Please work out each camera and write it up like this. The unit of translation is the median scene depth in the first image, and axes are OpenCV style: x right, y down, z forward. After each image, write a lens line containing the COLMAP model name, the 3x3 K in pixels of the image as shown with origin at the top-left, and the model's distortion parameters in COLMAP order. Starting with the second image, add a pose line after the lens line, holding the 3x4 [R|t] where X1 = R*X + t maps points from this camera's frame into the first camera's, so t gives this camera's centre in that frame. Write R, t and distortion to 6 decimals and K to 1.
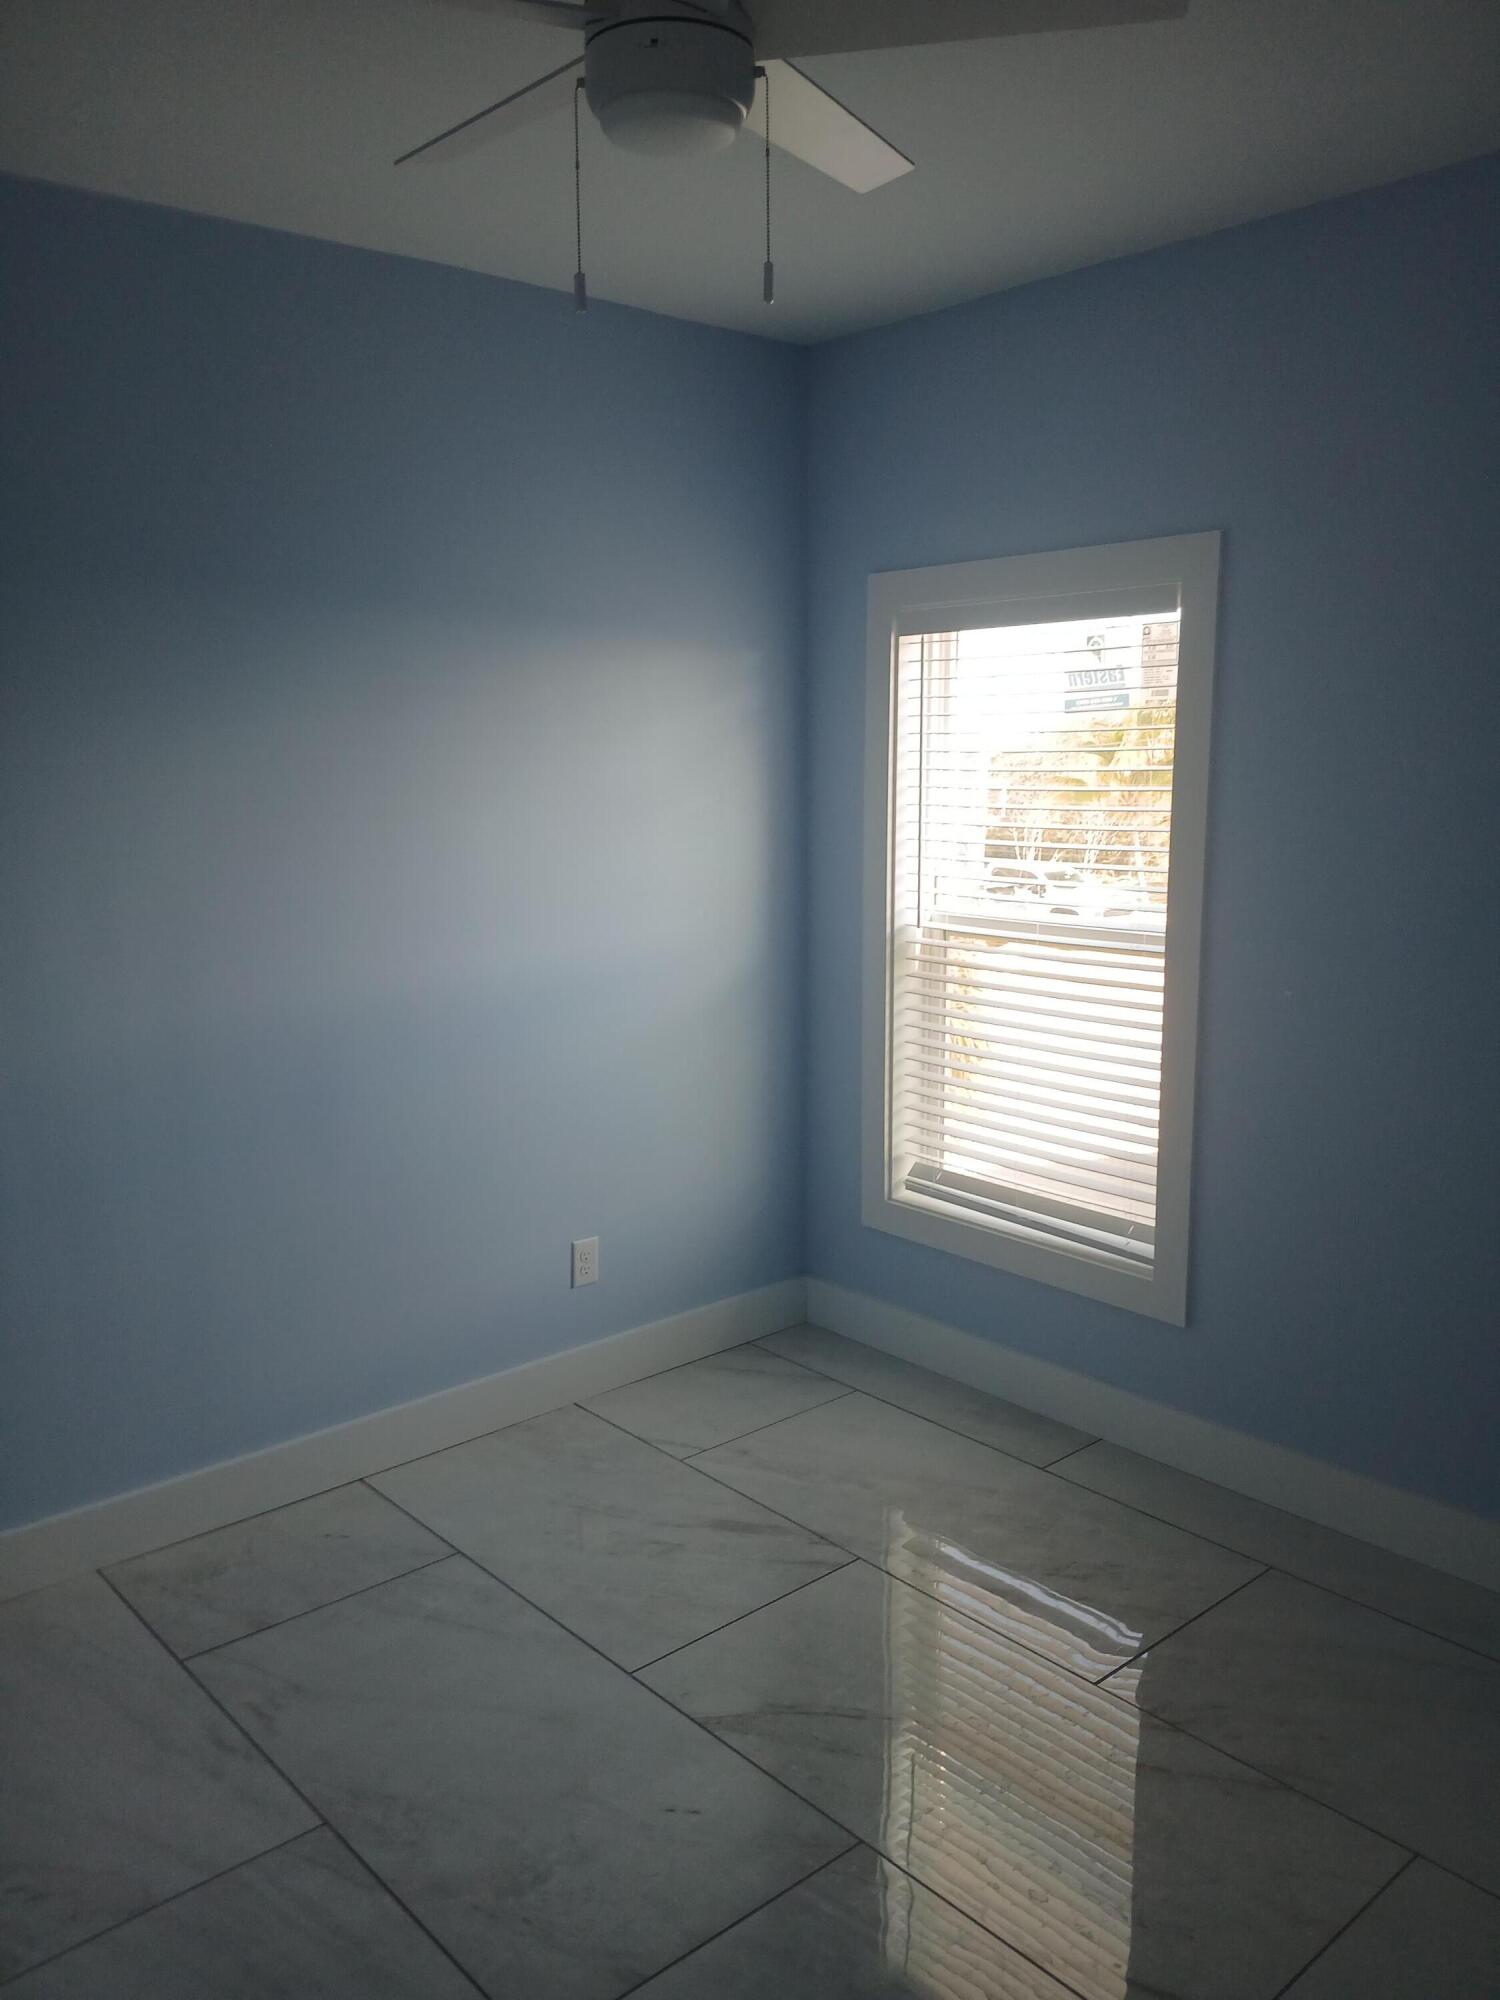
lens RADIAL K [[1543.1, 0, 750.0], [0, 1543.1, 1000.0], [0, 0, 1]] dist [0.129846, -0.273125]
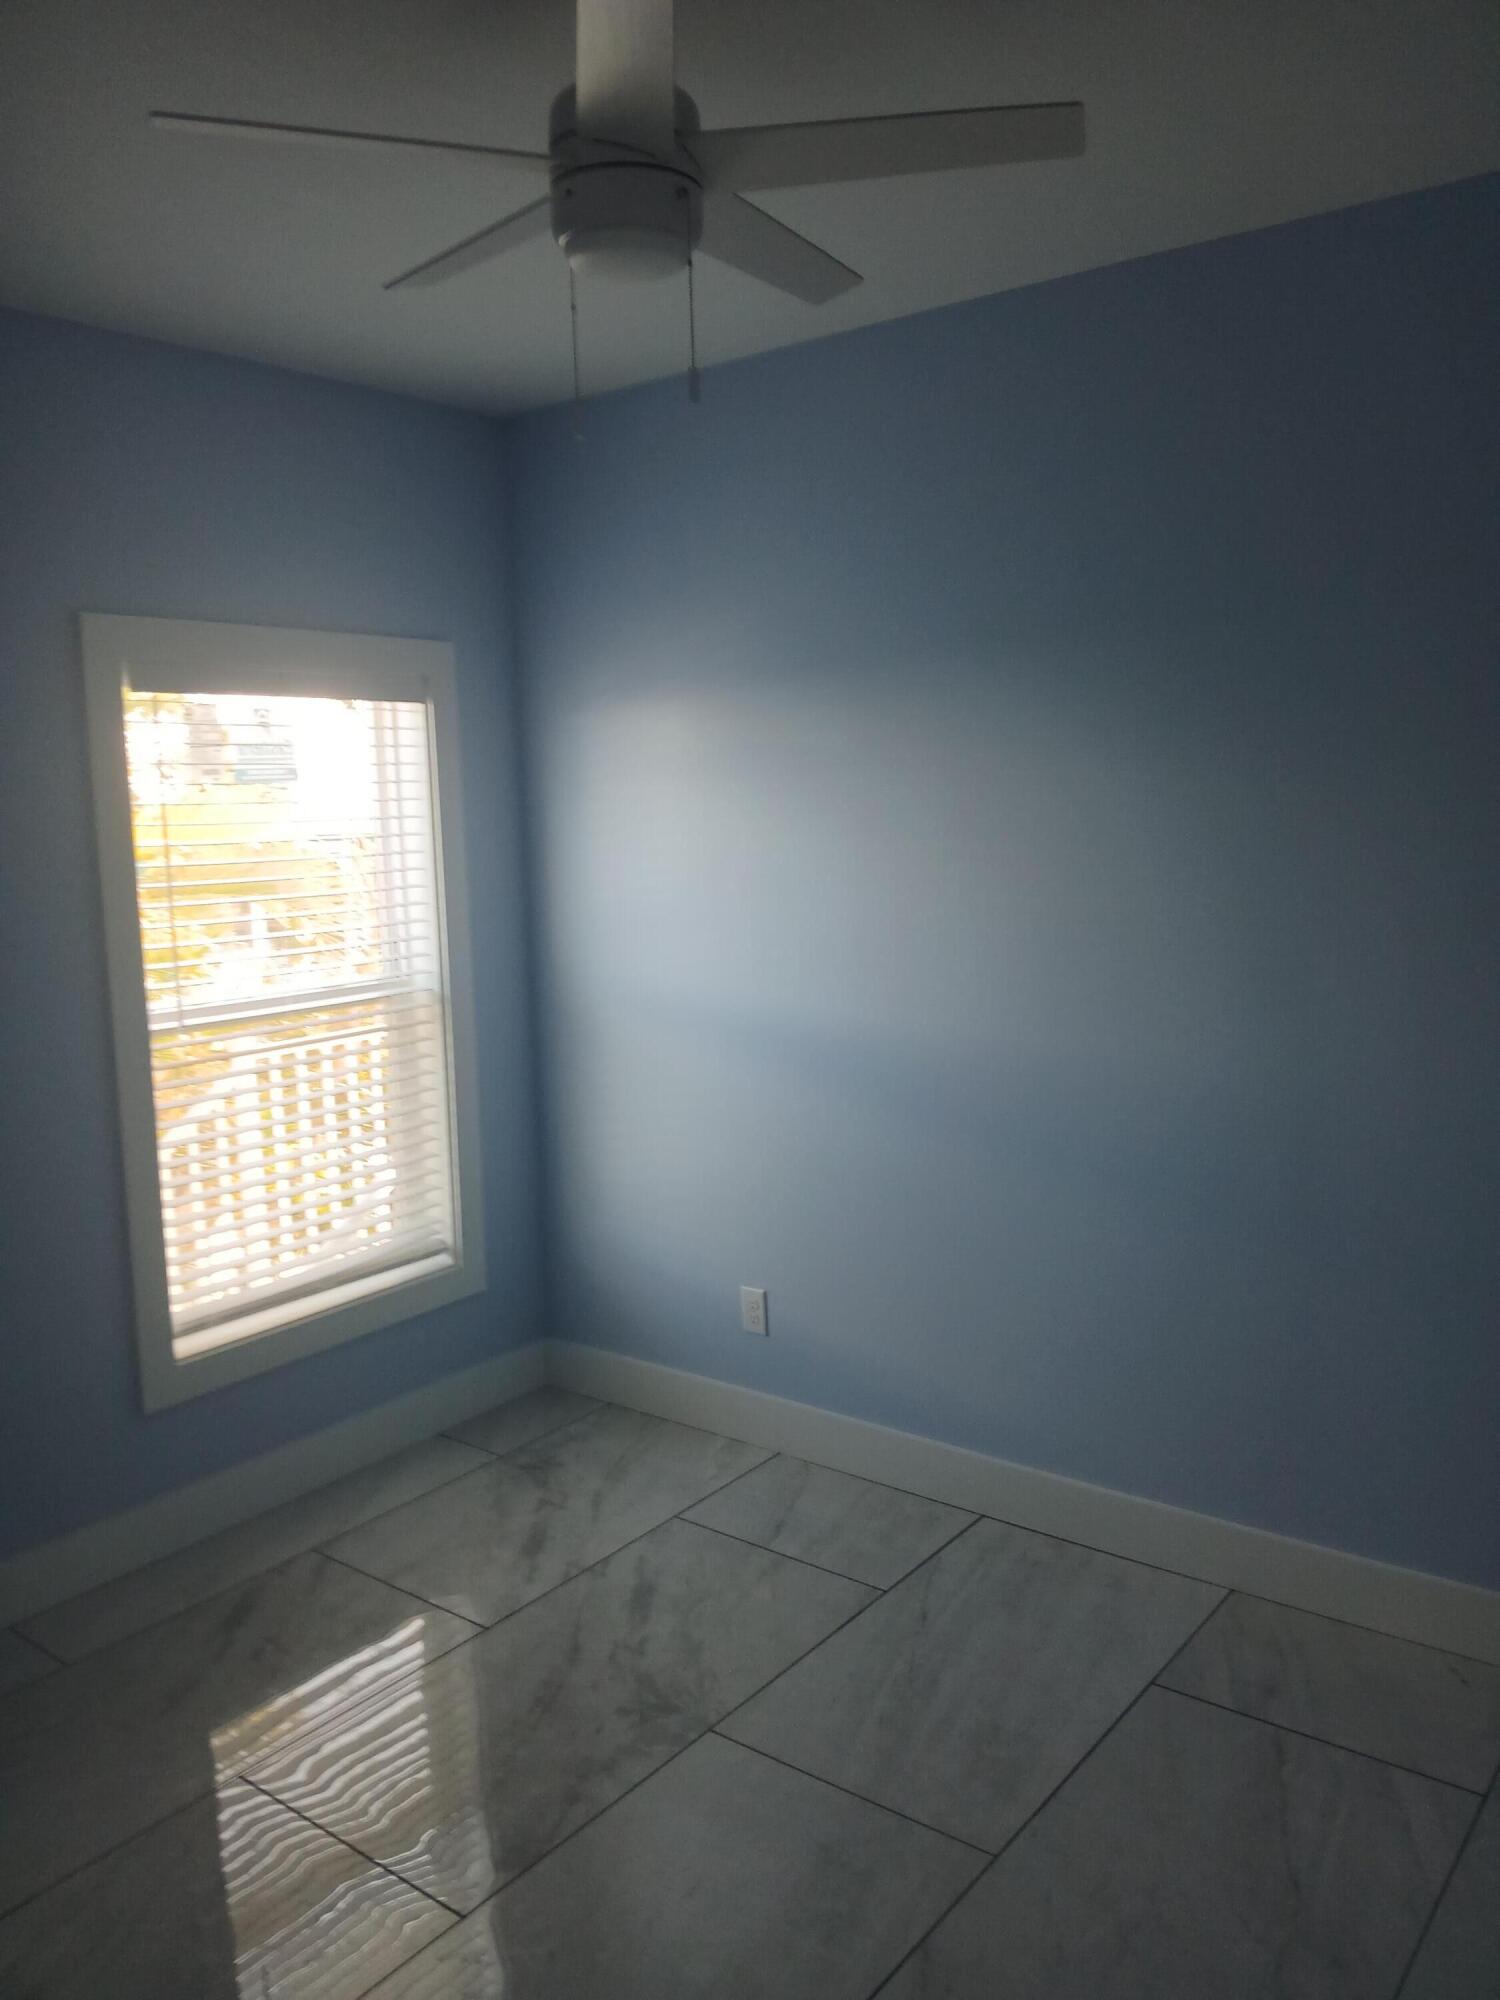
lens RADIAL K [[1543.1, 0, 750.0], [0, 1543.1, 1000.0], [0, 0, 1]] dist [0.129846, -0.273125]
pose [[-0.181113, -0.116050, 0.976591, -0.857437], [0.196095, 0.968812, 0.151492, -0.141424], [-0.963714, 0.218942, -0.152708, 0.885897]]
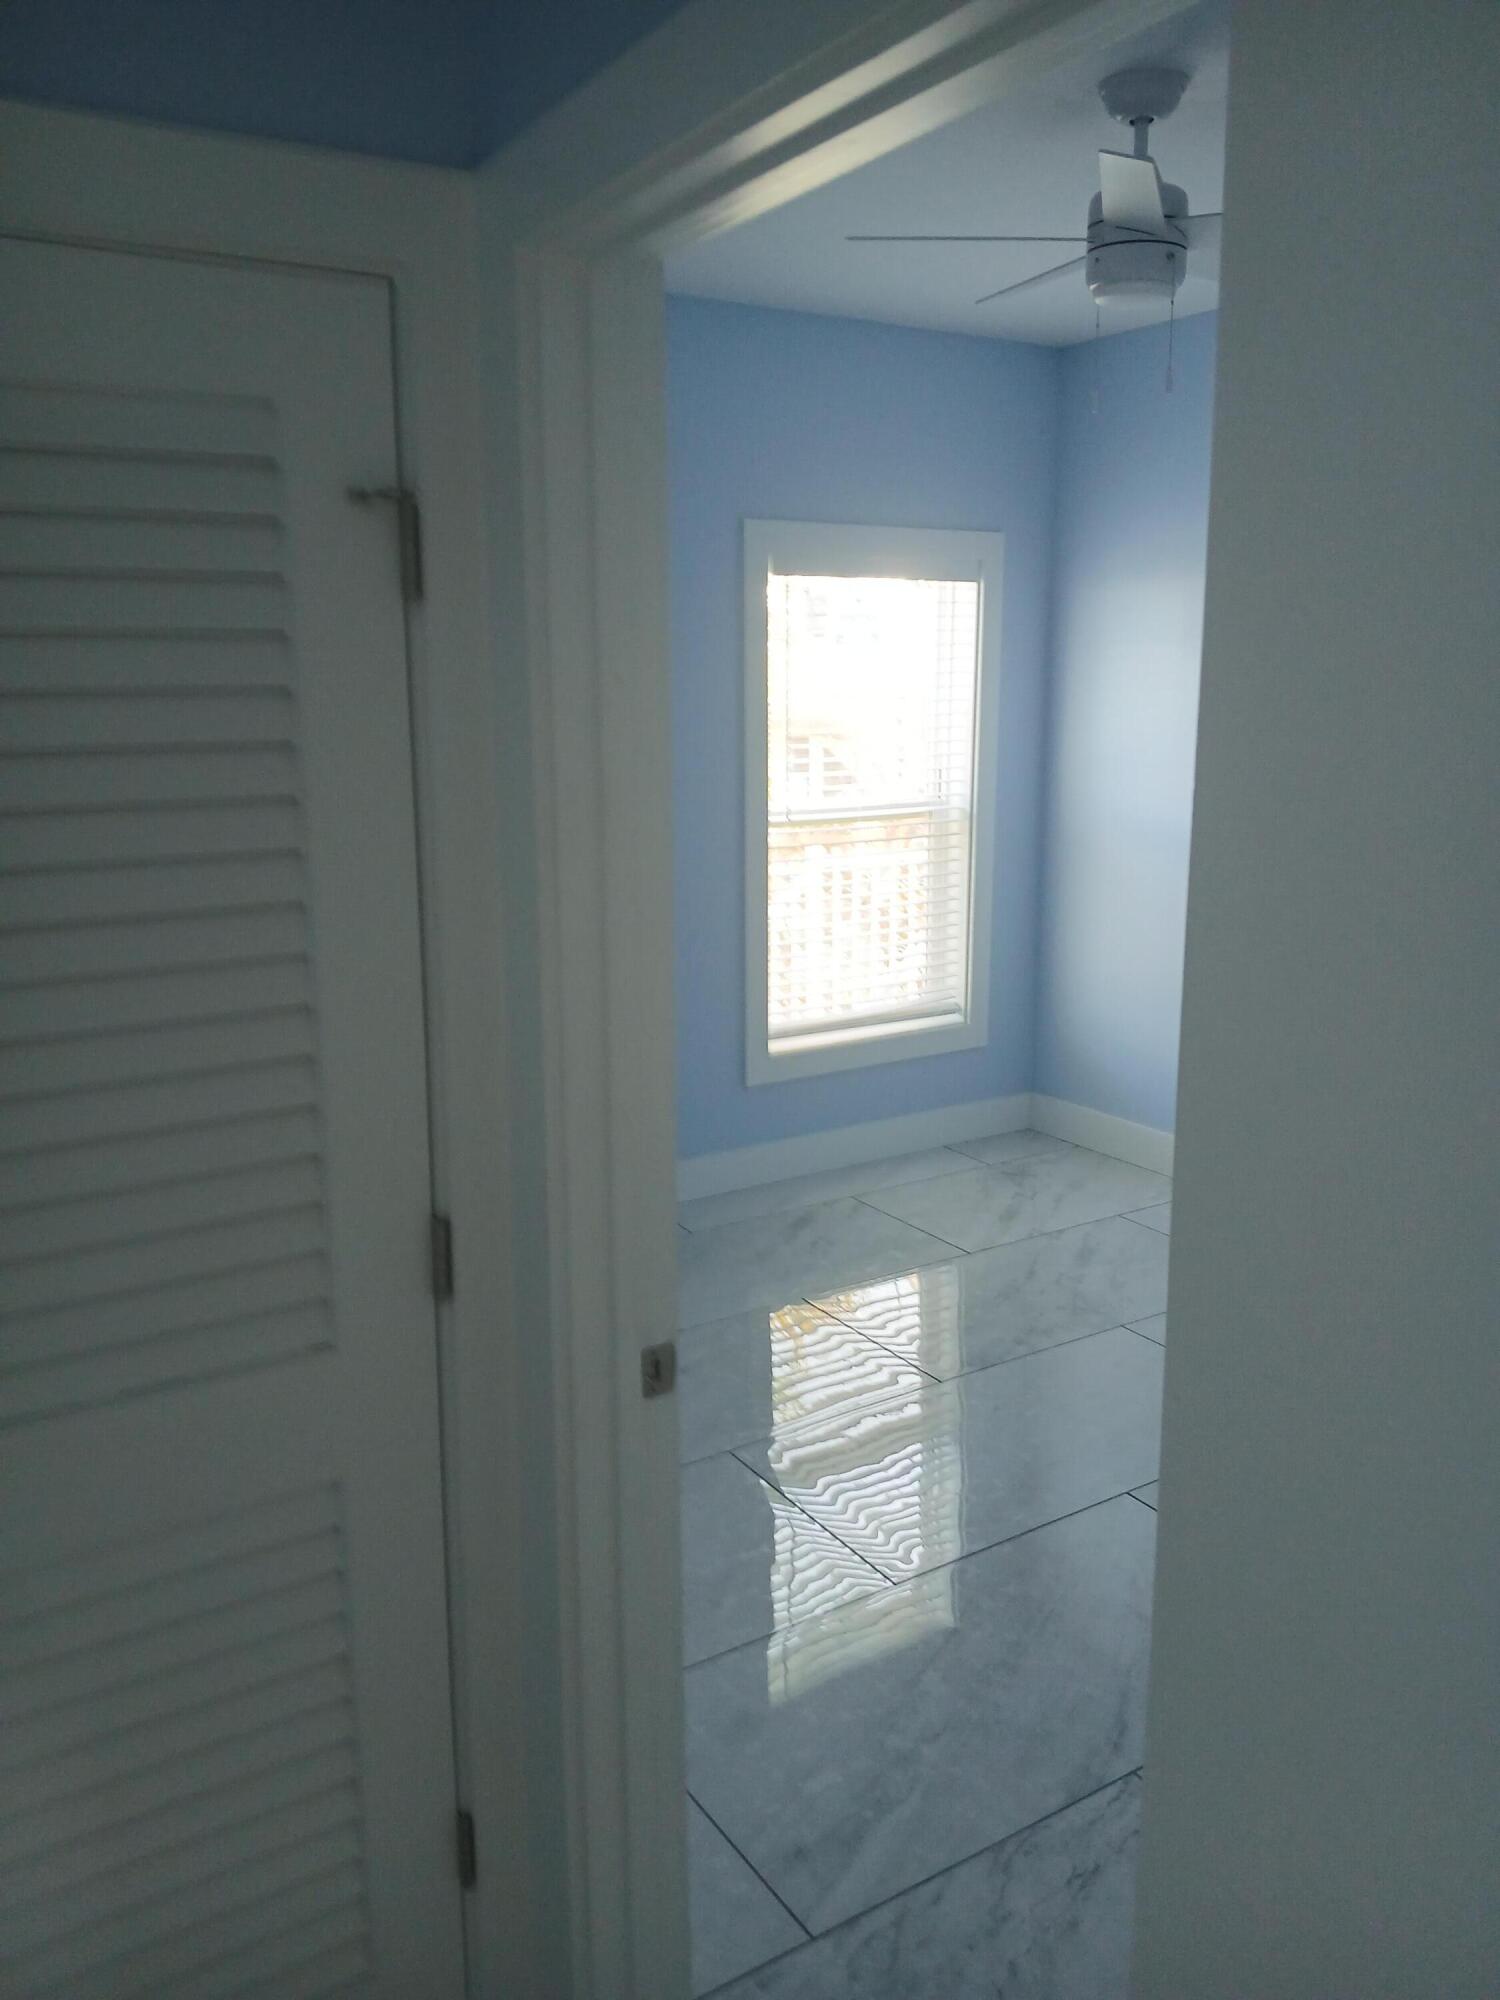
lens RADIAL K [[1543.1, 0, 750.0], [0, 1543.1, 1000.0], [0, 0, 1]] dist [0.129846, -0.273125]
pose [[0.157876, -0.194051, 0.968204, -1.179028], [0.170597, 0.971117, 0.166818, -0.126386], [-0.972611, 0.138836, 0.186420, 0.883916]]
